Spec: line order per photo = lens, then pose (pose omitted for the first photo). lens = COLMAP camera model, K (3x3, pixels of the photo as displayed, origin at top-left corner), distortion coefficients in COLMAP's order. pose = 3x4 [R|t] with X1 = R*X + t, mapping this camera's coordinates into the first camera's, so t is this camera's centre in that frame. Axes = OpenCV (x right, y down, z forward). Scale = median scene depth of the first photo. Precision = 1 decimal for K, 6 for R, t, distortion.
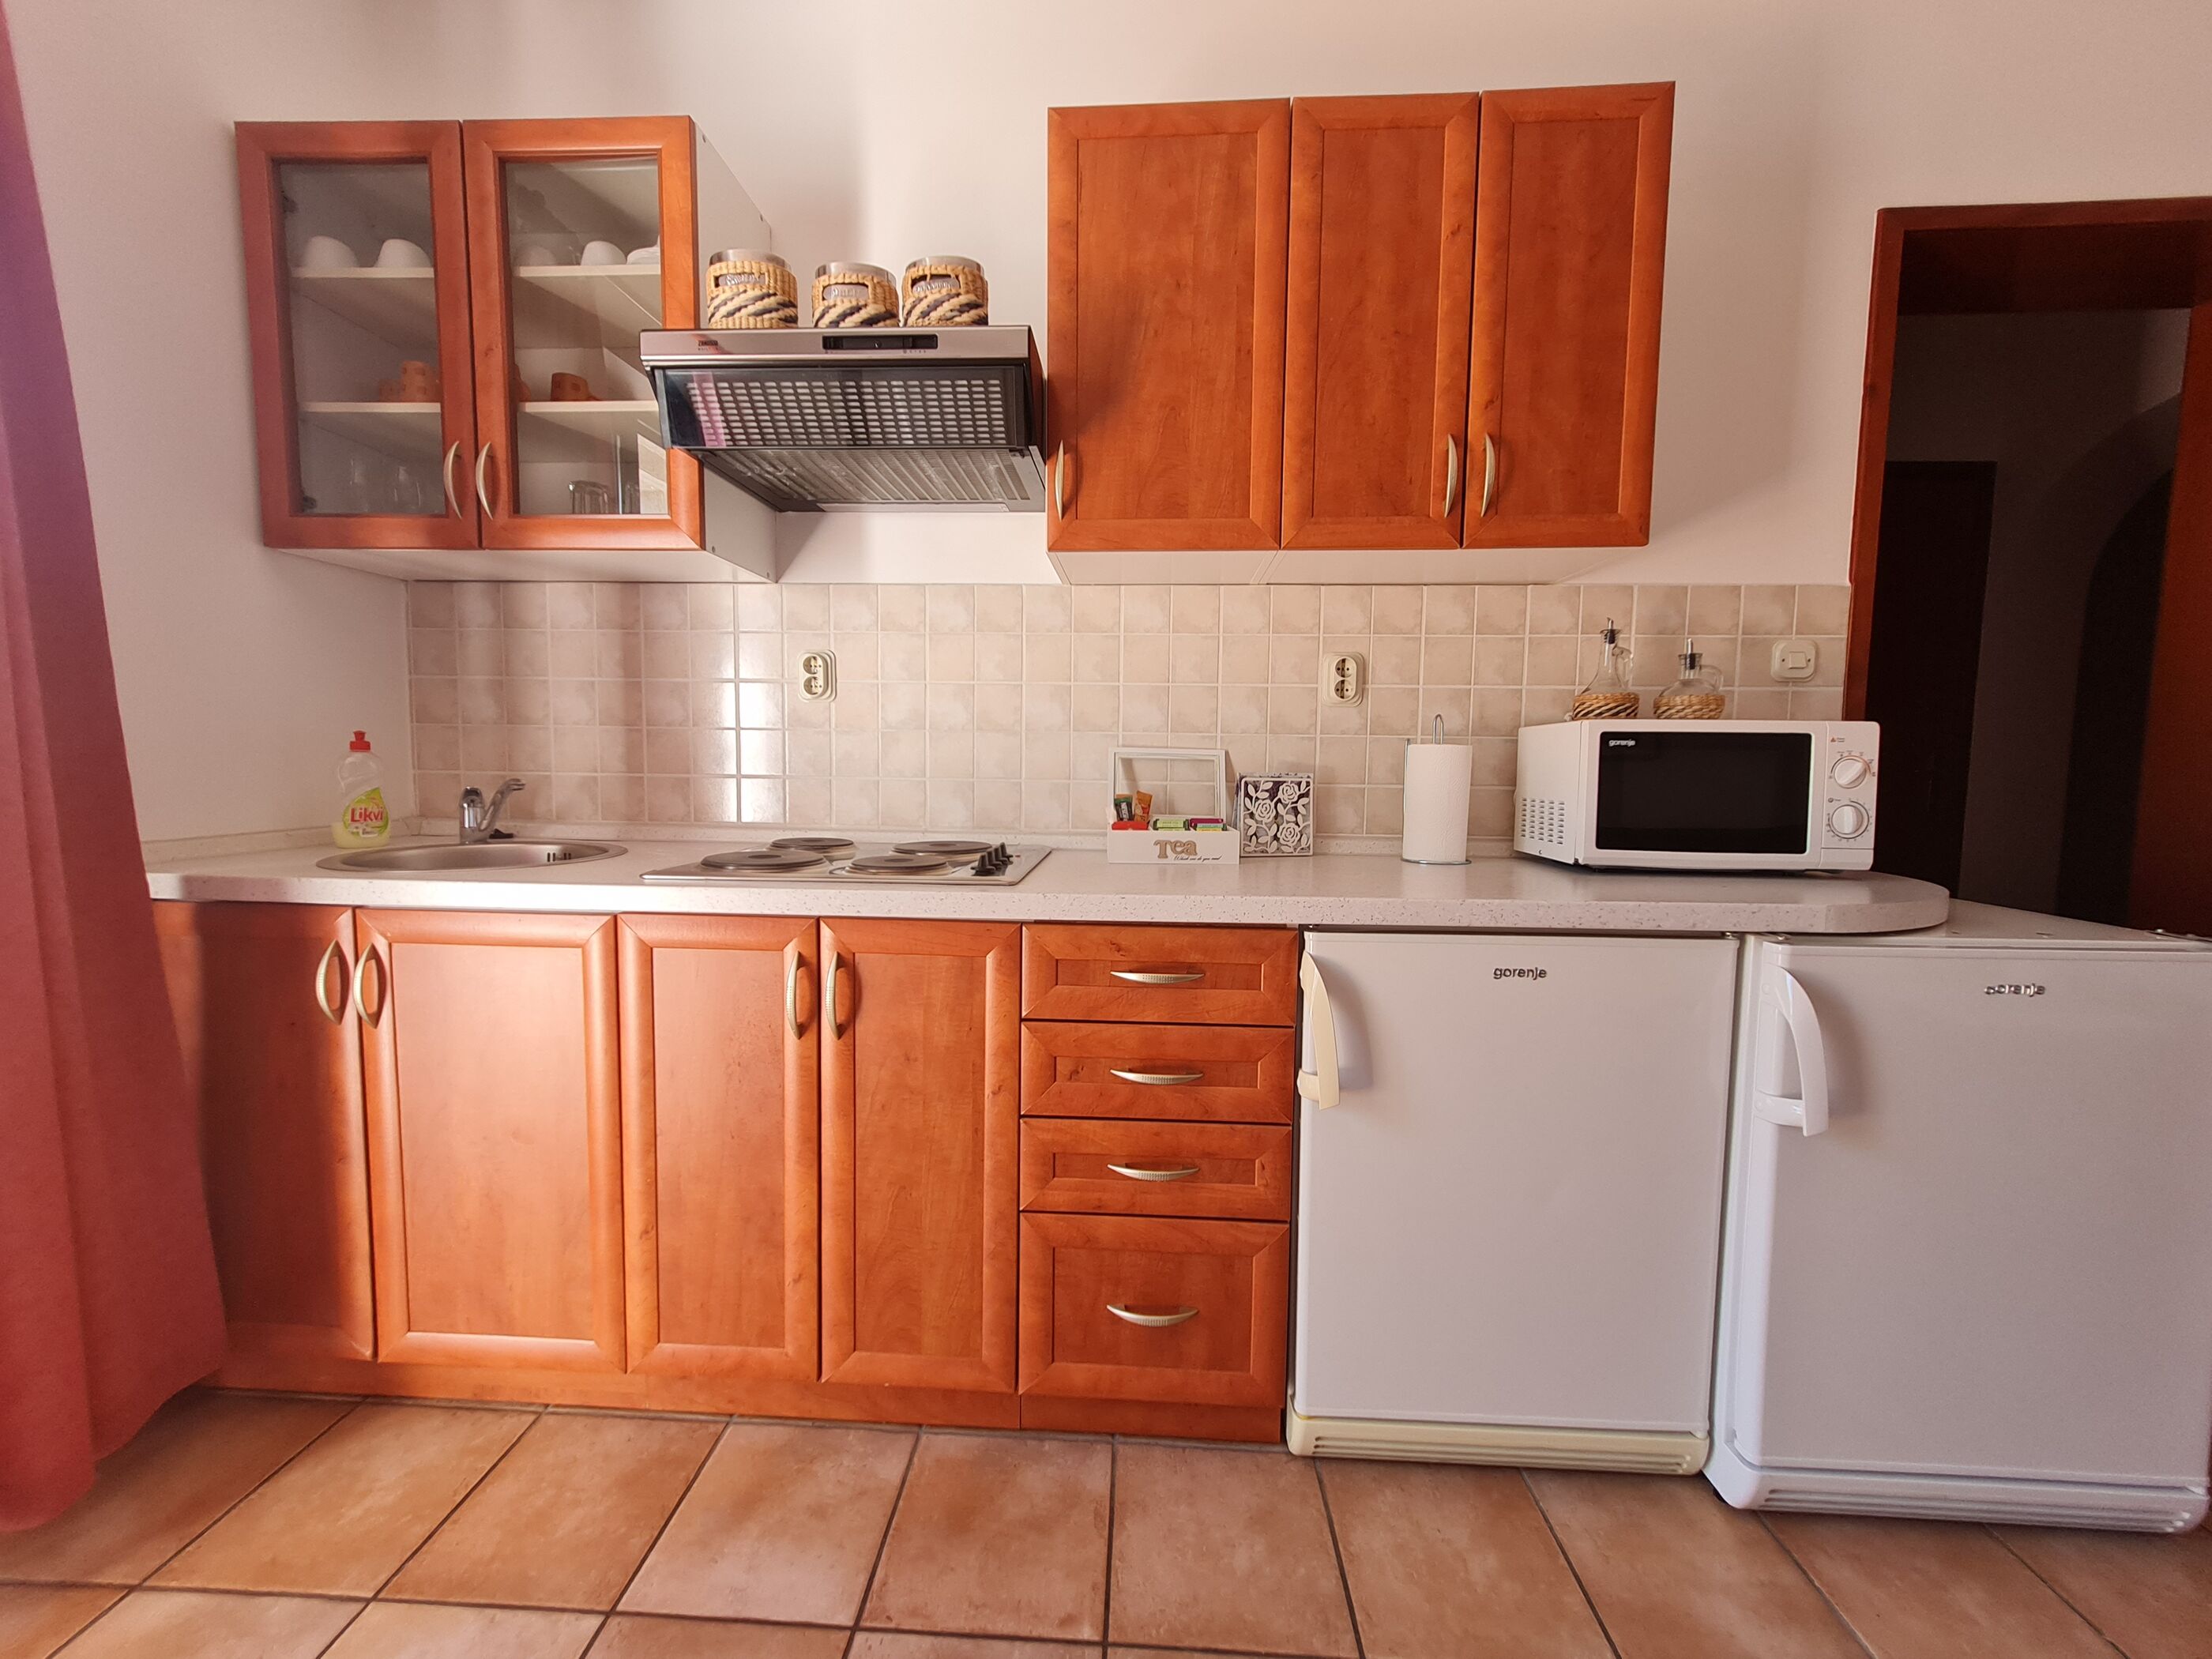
lens RADIAL K [[862.2, 0, 1105.0], [0, 862.2, 823.3], [0, 0, 1]] dist [0.012251, -0.001032]
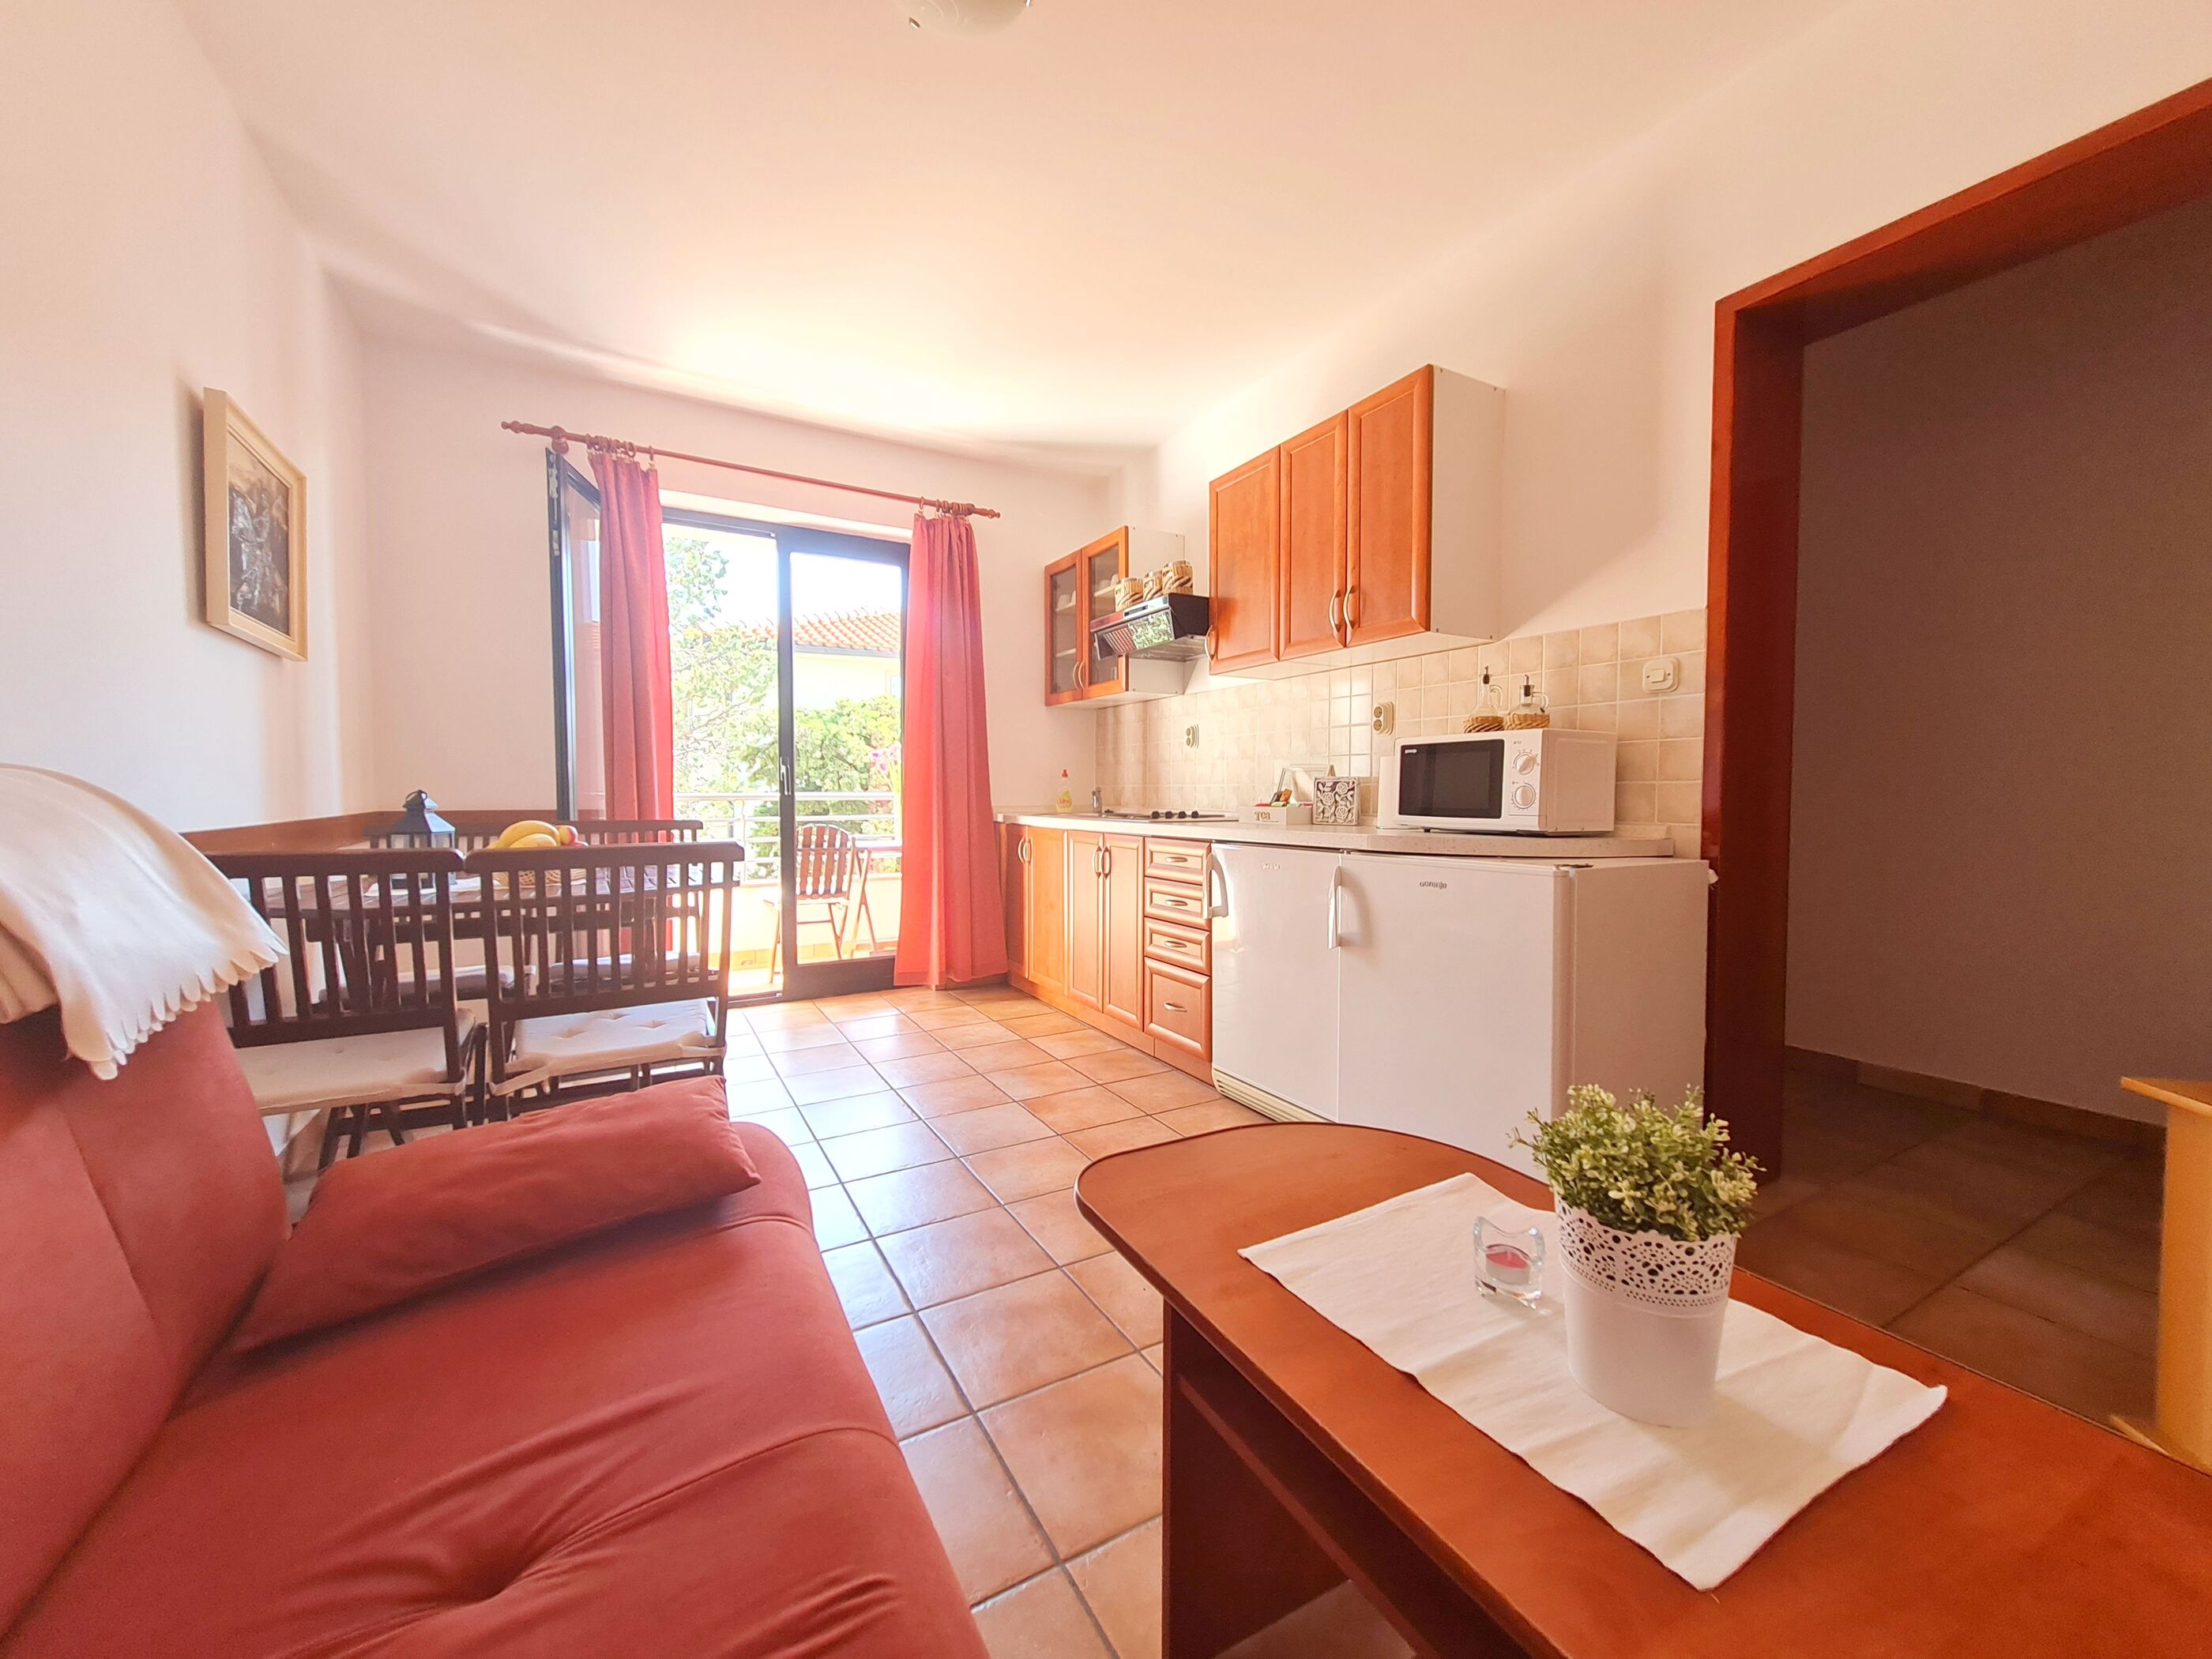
lens RADIAL K [[862.2, 0, 1108.3], [0, 862.2, 828.9], [0, 0, 1]] dist [0.012251, -0.001032]
pose [[0.542566, 0.025287, -0.839632, 1.663479], [-0.057533, 0.998318, -0.007111, 0.100807], [0.838040, 0.052165, 0.543109, -0.377741]]
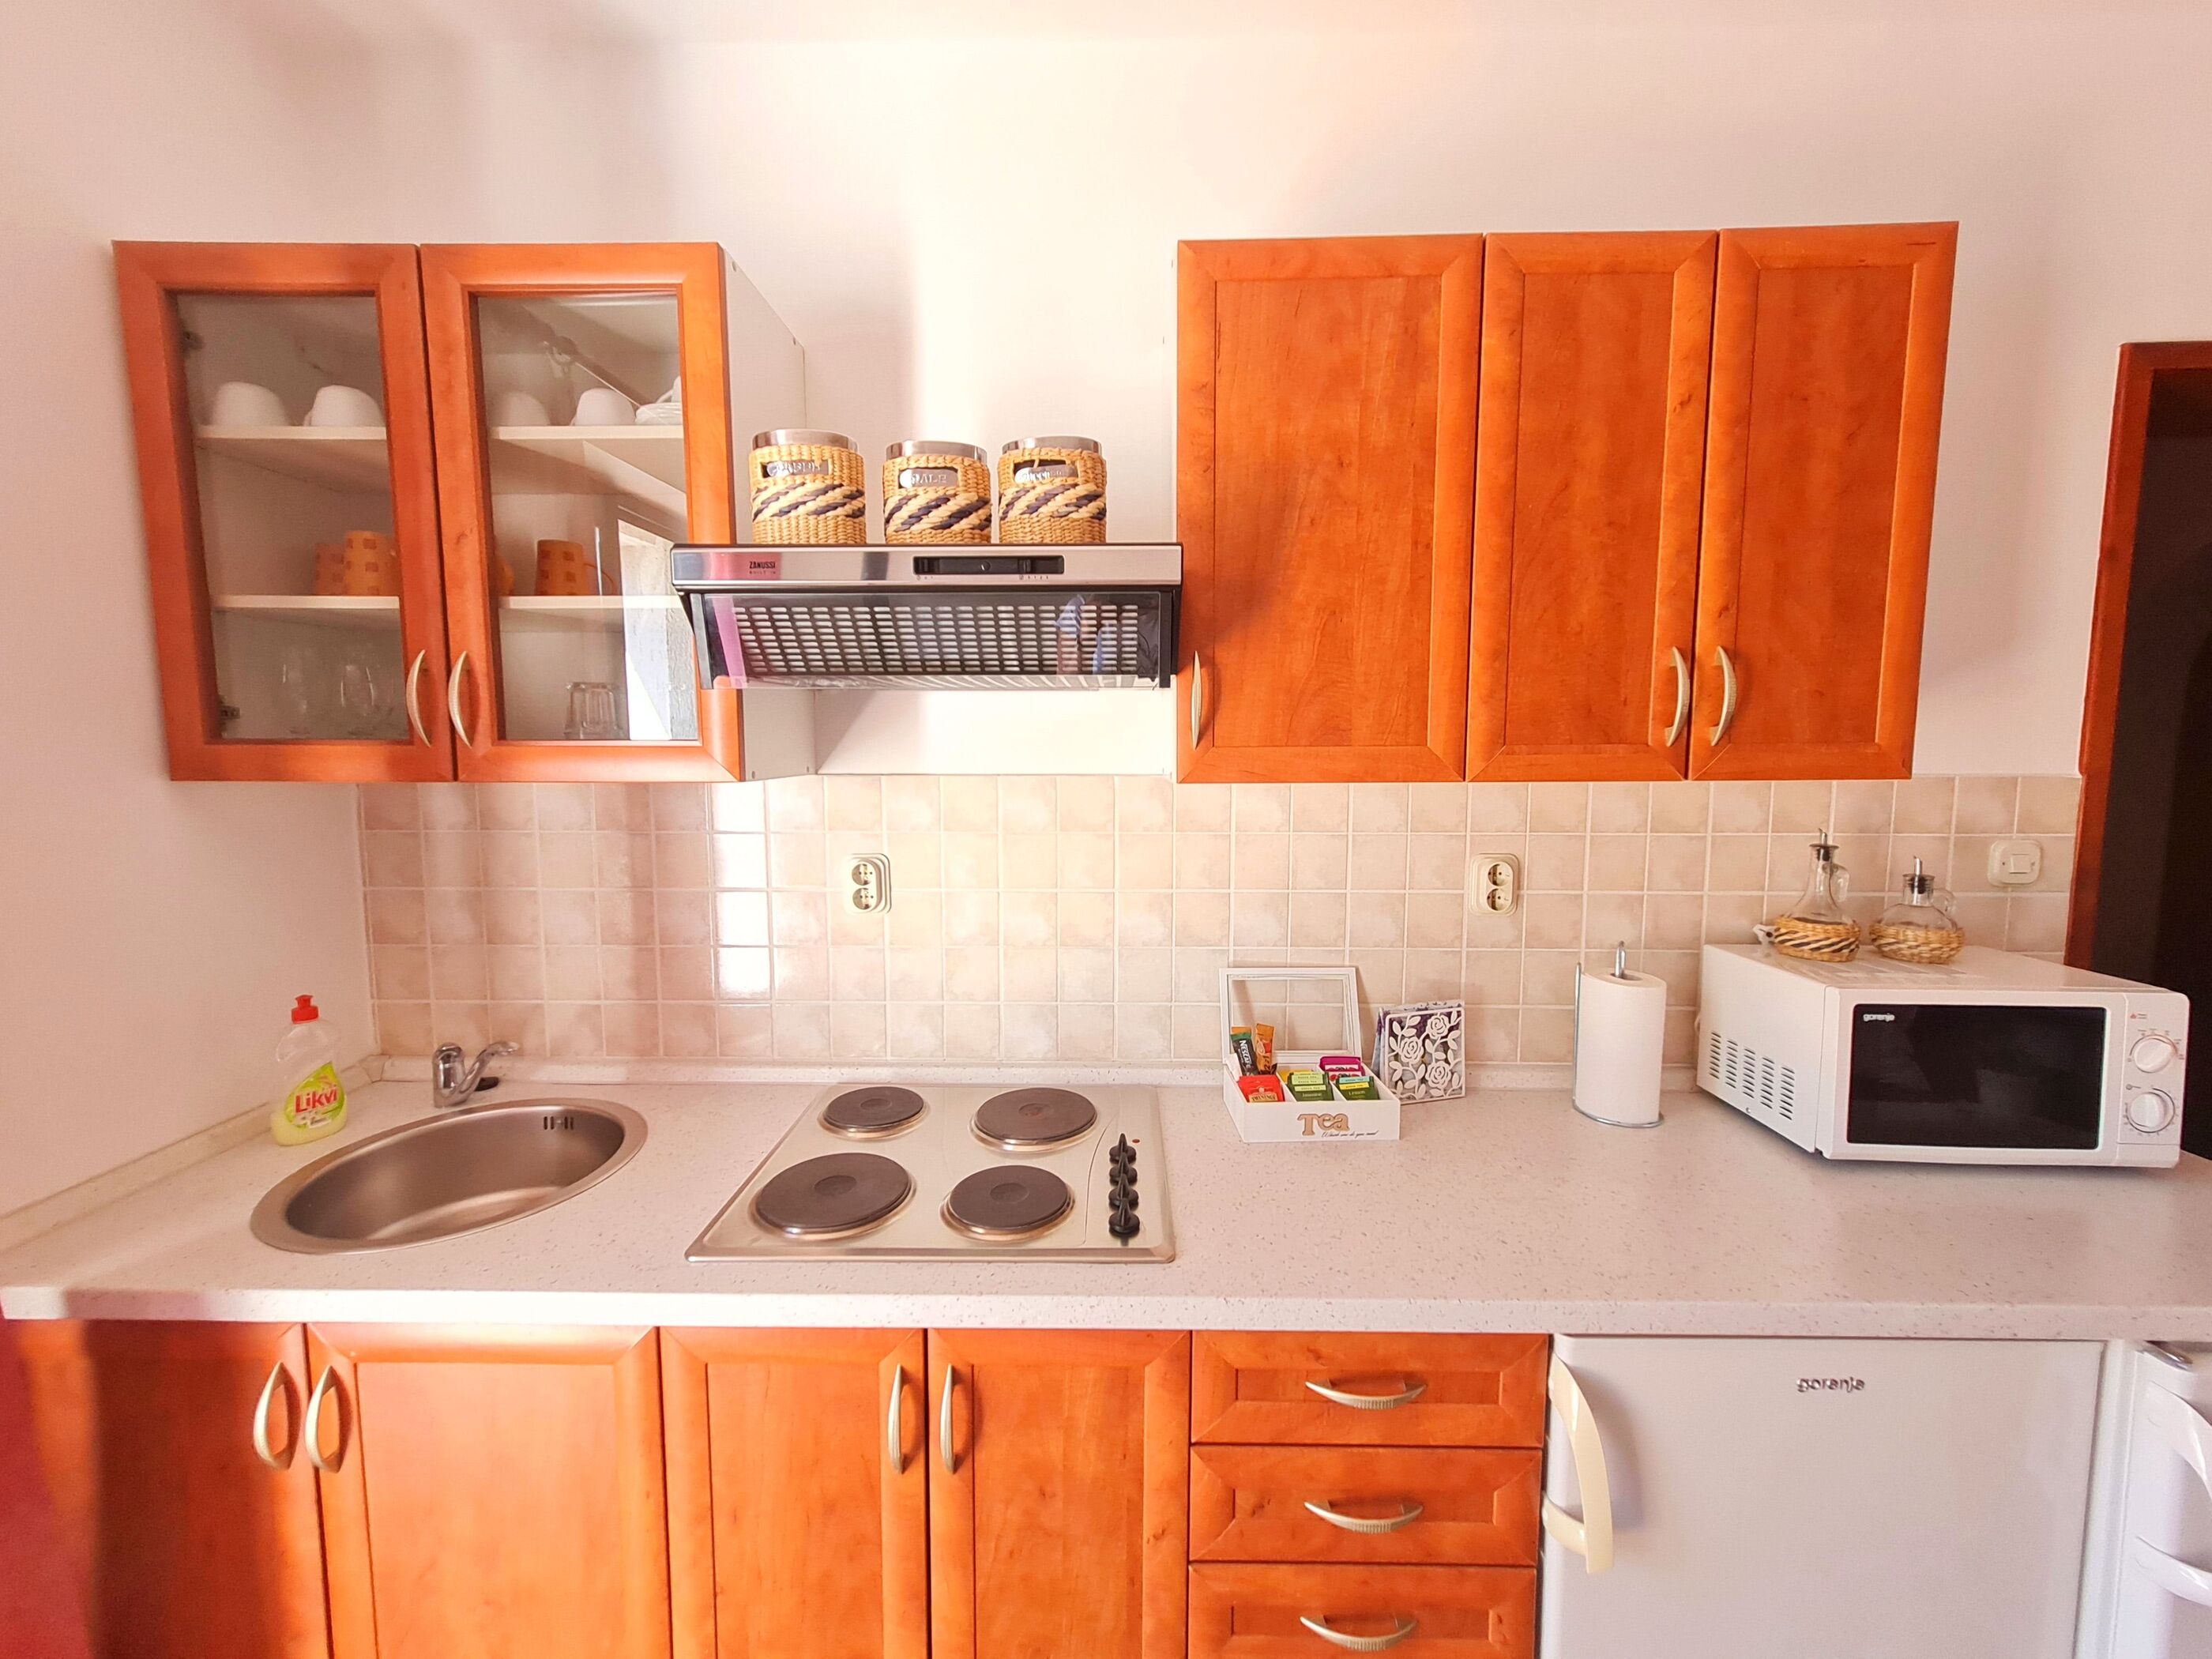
lens RADIAL K [[862.2, 0, 1104.9], [0, 862.2, 826.4], [0, 0, 1]] dist [0.012251, -0.001032]
pose [[0.999156, -0.016465, 0.037635, -0.168704], [0.015809, 0.999719, 0.017650, -0.298796], [-0.037915, -0.017040, 0.999136, 0.198178]]
